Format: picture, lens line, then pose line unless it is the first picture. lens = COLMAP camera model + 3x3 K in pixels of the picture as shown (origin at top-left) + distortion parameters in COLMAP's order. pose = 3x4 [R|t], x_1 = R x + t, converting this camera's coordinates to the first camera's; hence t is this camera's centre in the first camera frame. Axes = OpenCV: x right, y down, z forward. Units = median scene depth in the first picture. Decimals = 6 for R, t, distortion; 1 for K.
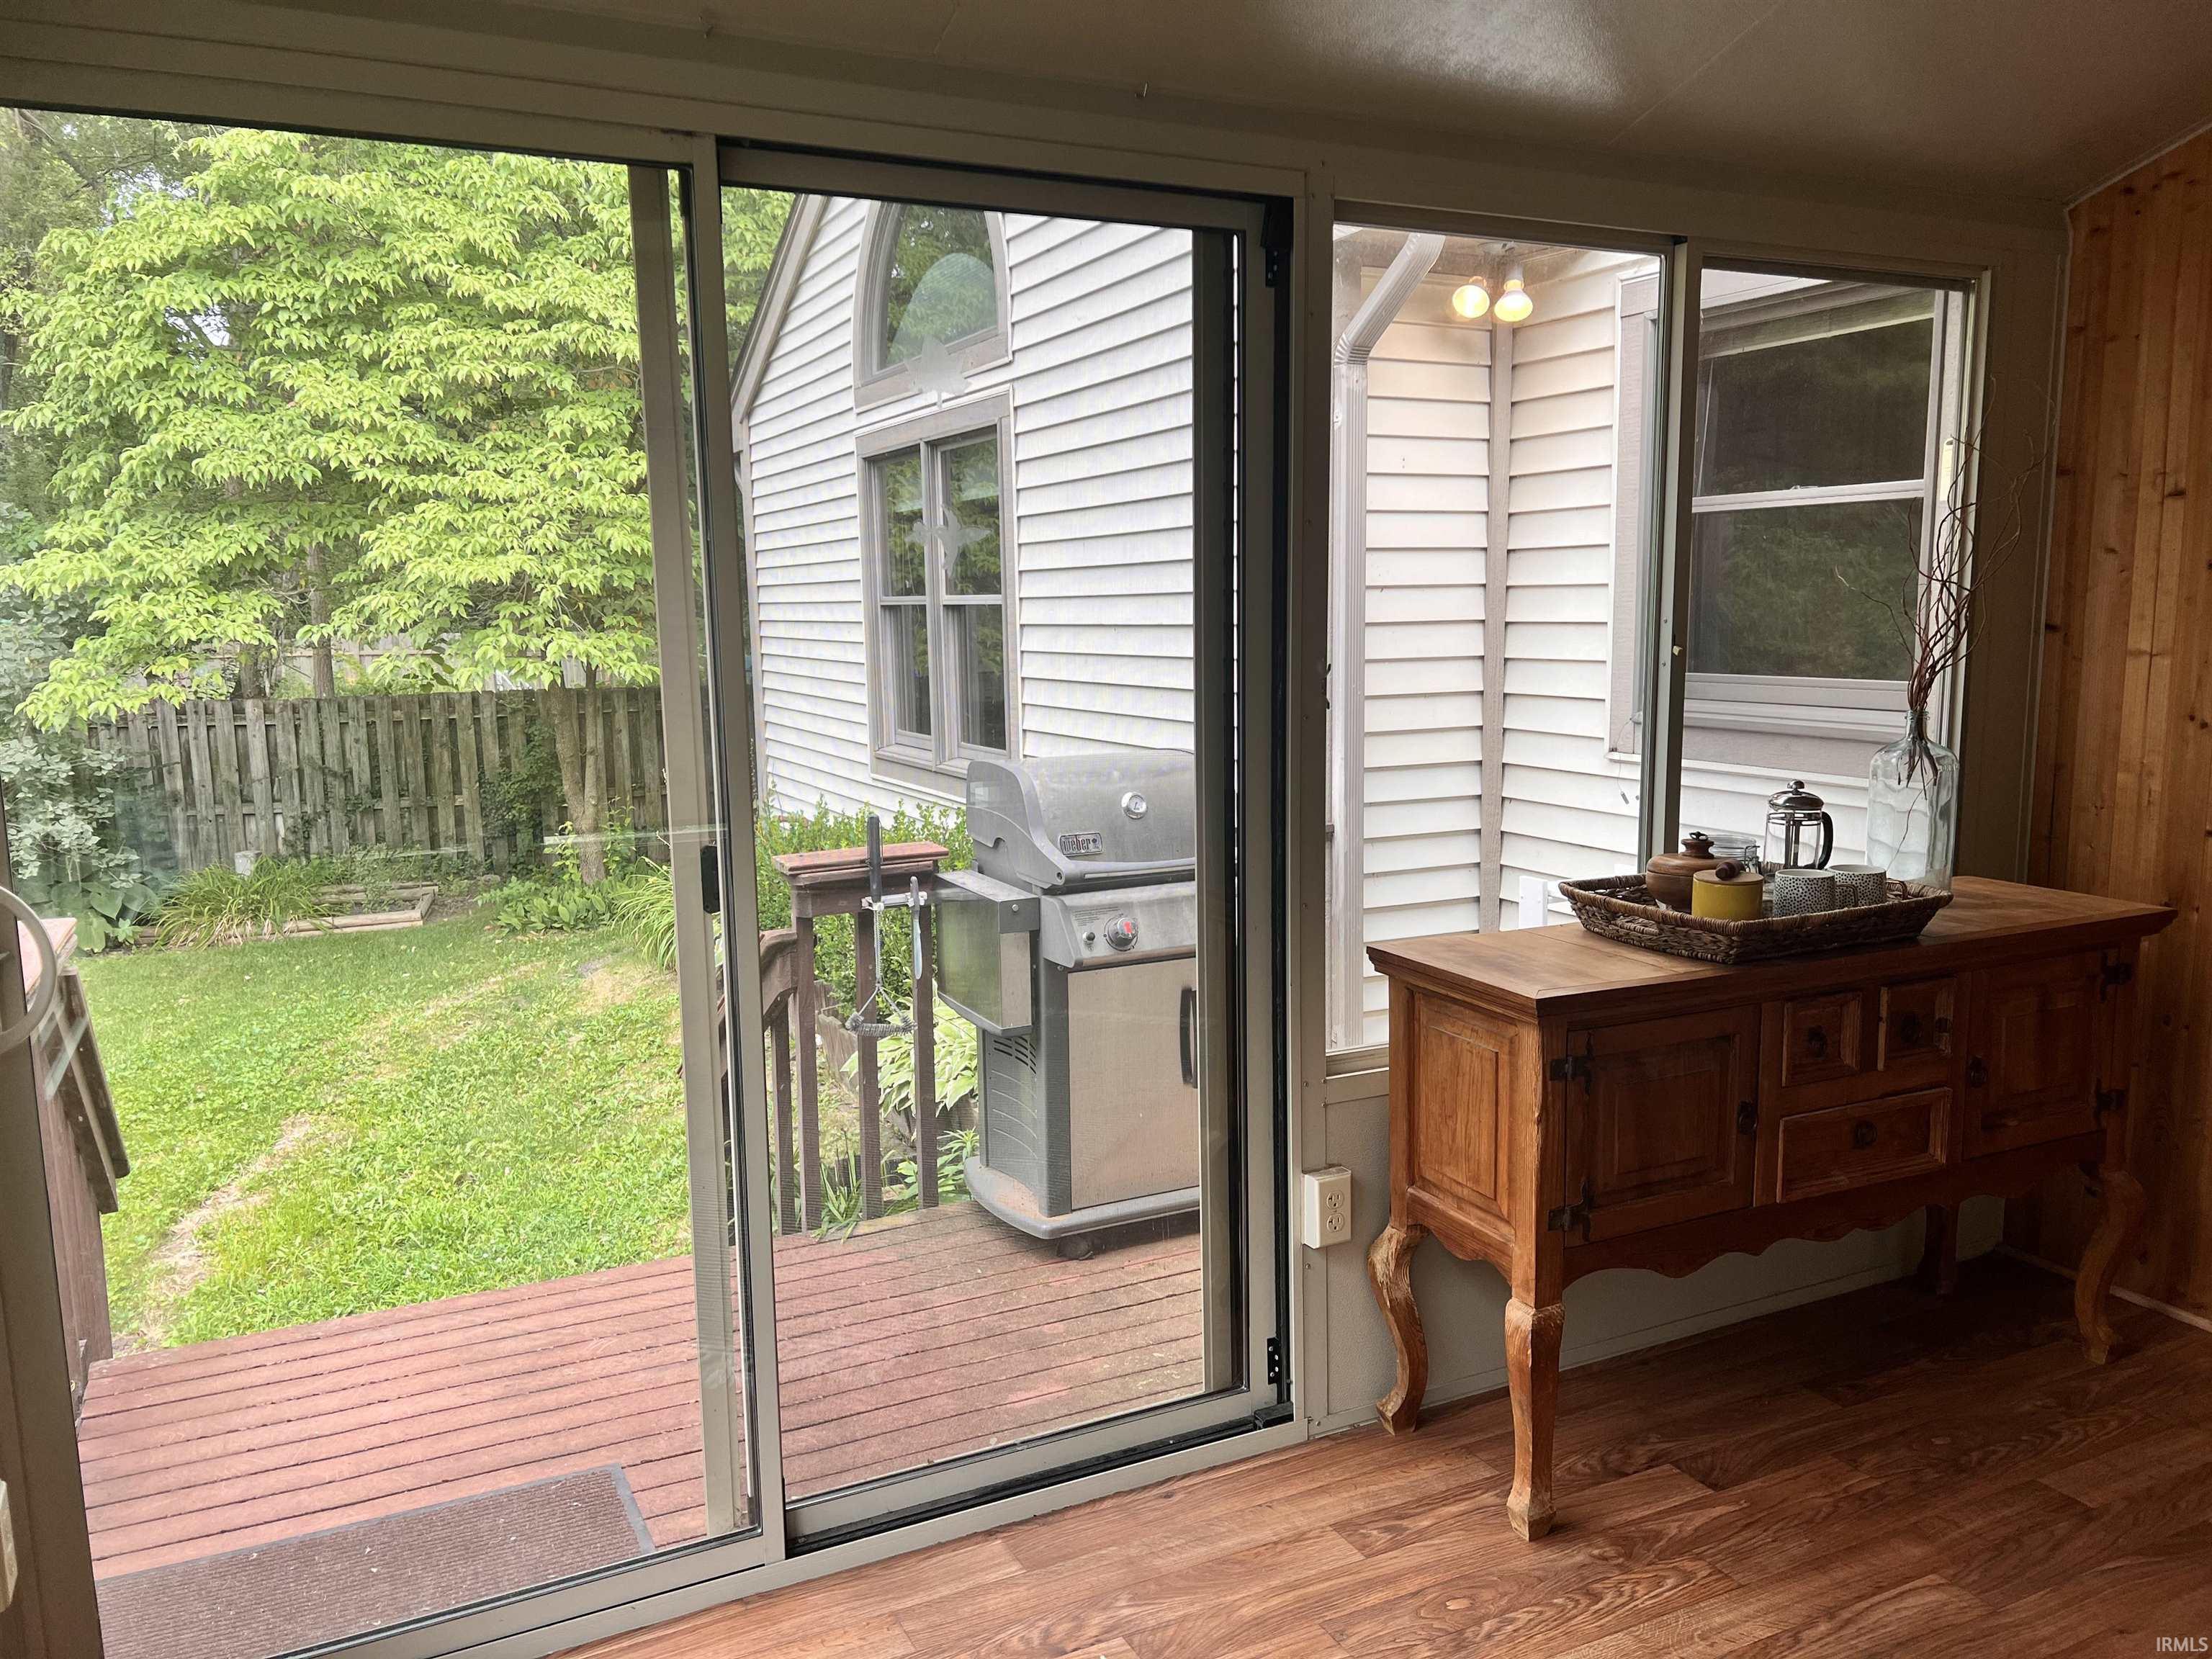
lens RADIAL K [[1640.8, 0, 1098.8], [0, 1640.8, 840.0], [0, 0, 1]] dist [0.103240, -0.114009]
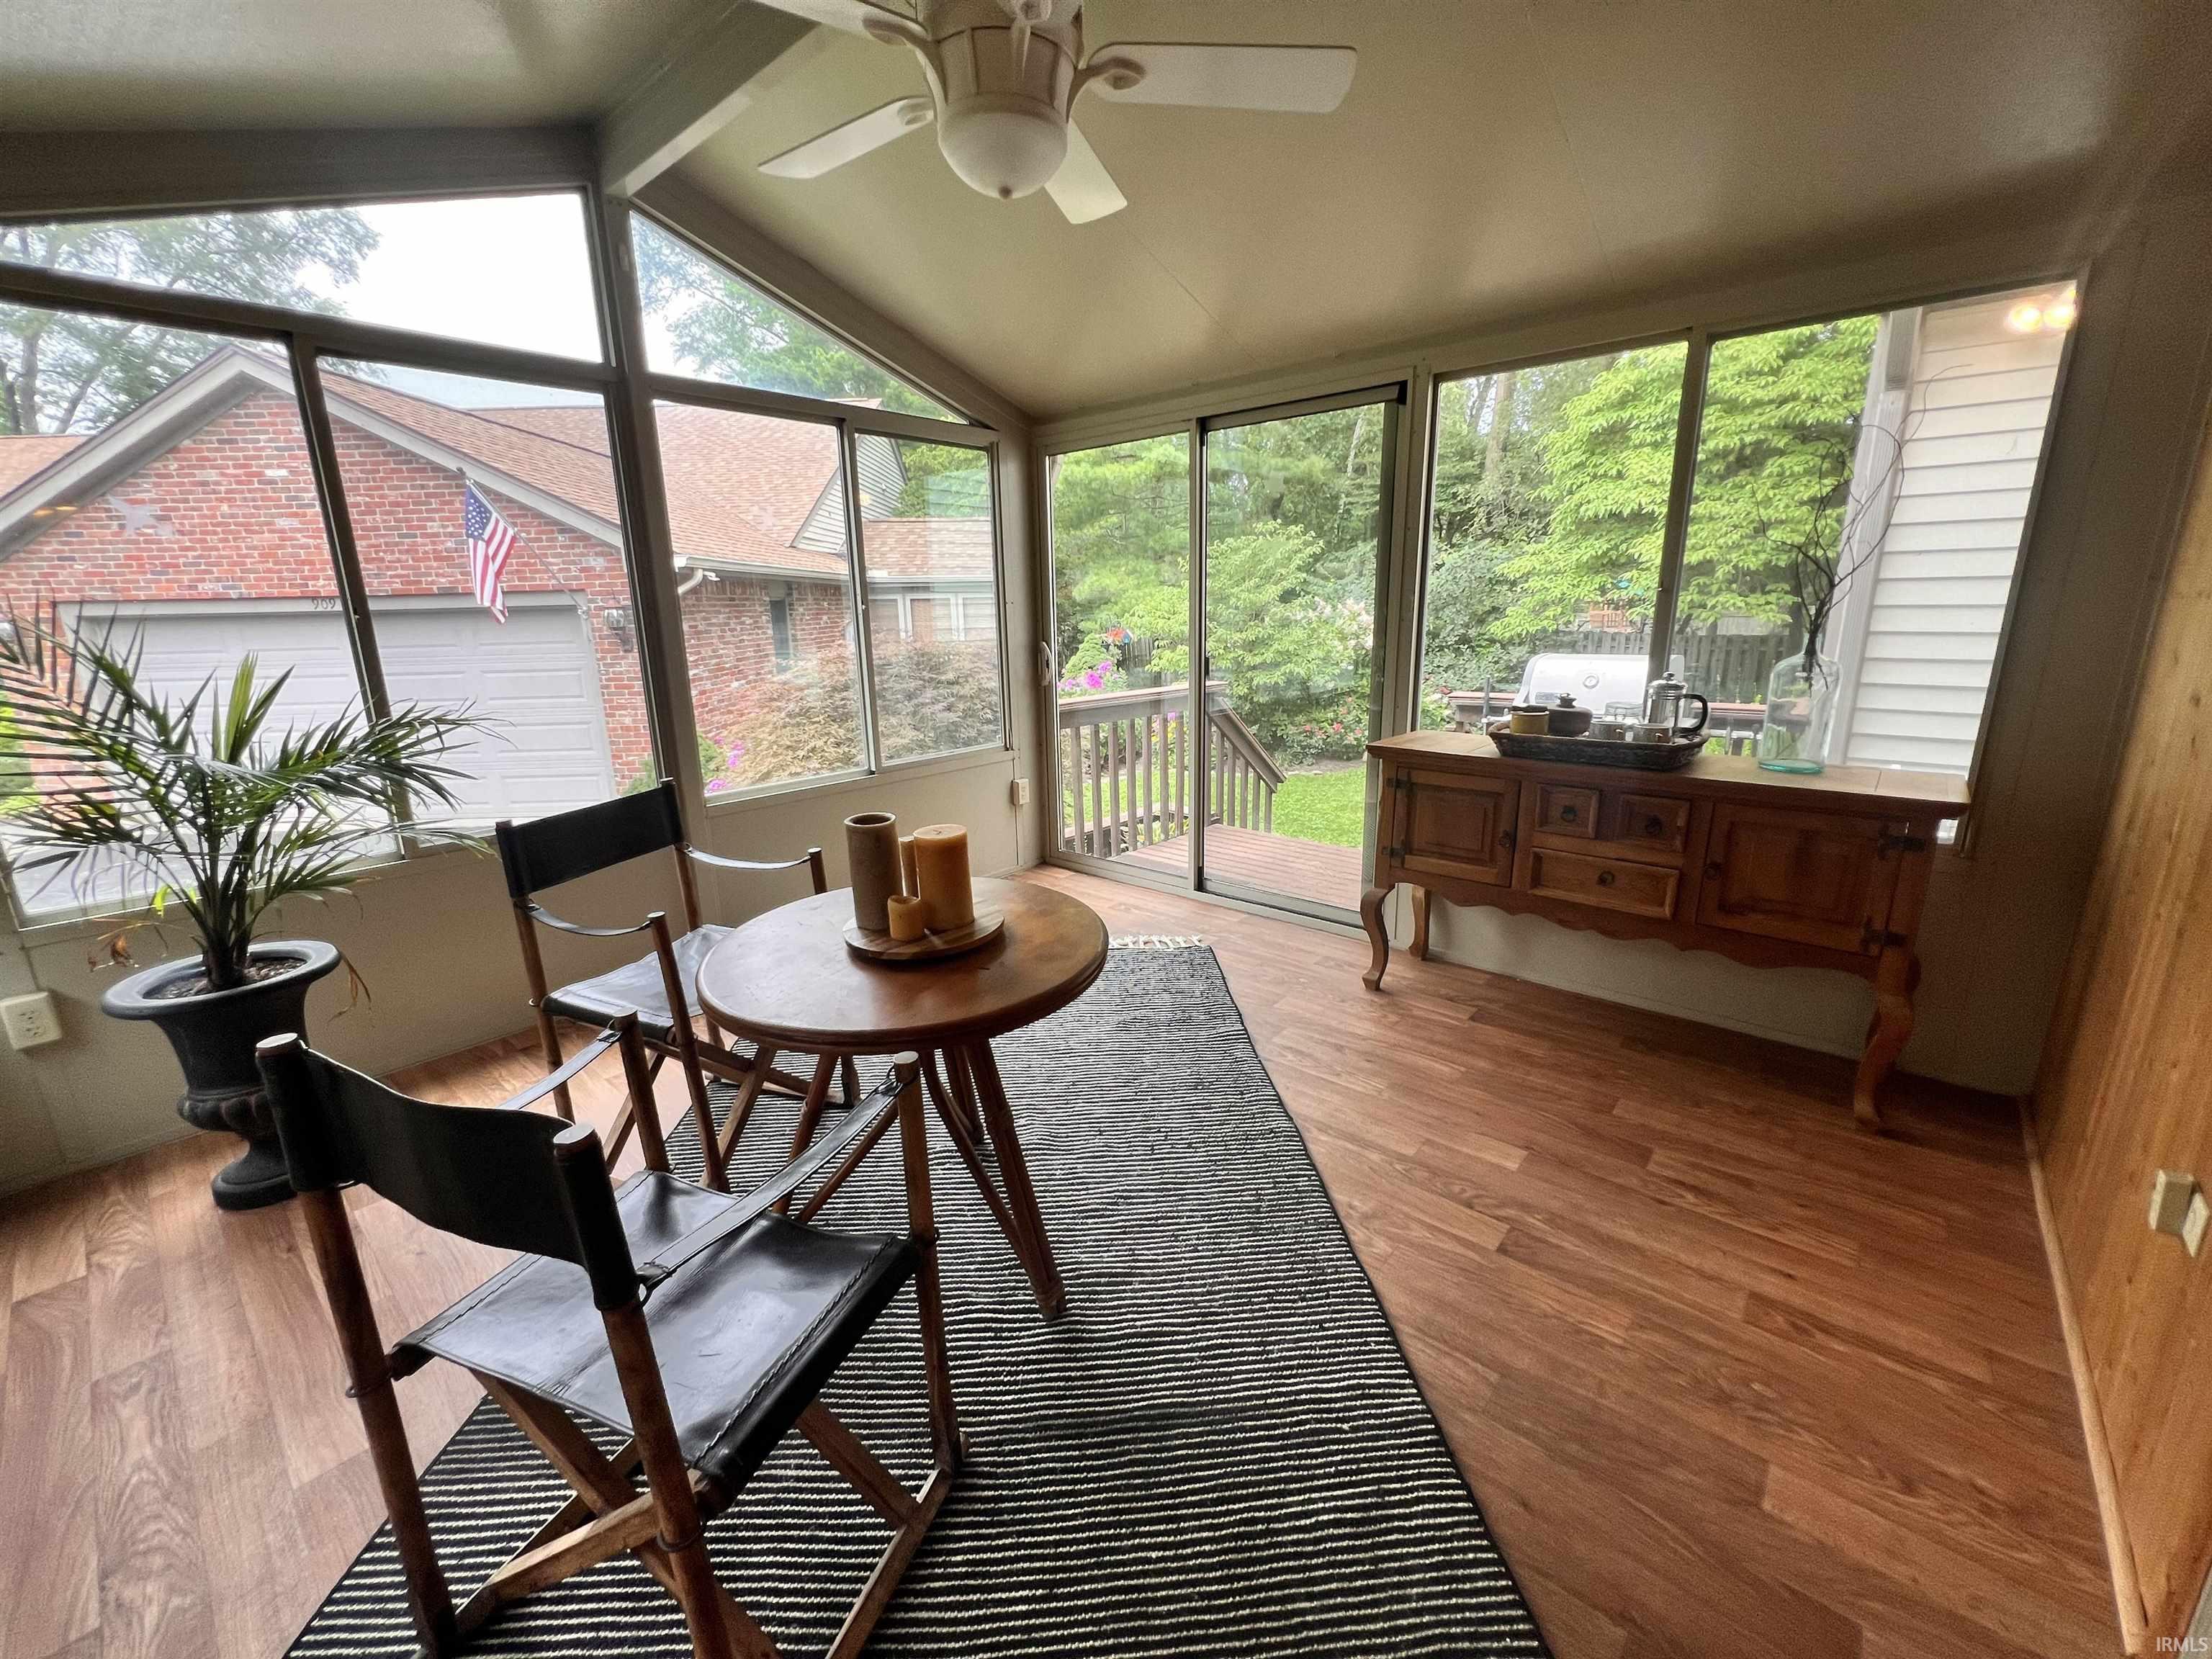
lens RADIAL K [[898.3, 0, 1106.0], [0, 898.3, 829.5], [0, 0, 1]] dist [-0.020796, -0.000060]
pose [[0.391727, 0.234652, -0.889656, 0.286882], [-0.119712, 0.971711, 0.203584, 0.000717], [0.912260, 0.026753, 0.408736, 0.043052]]
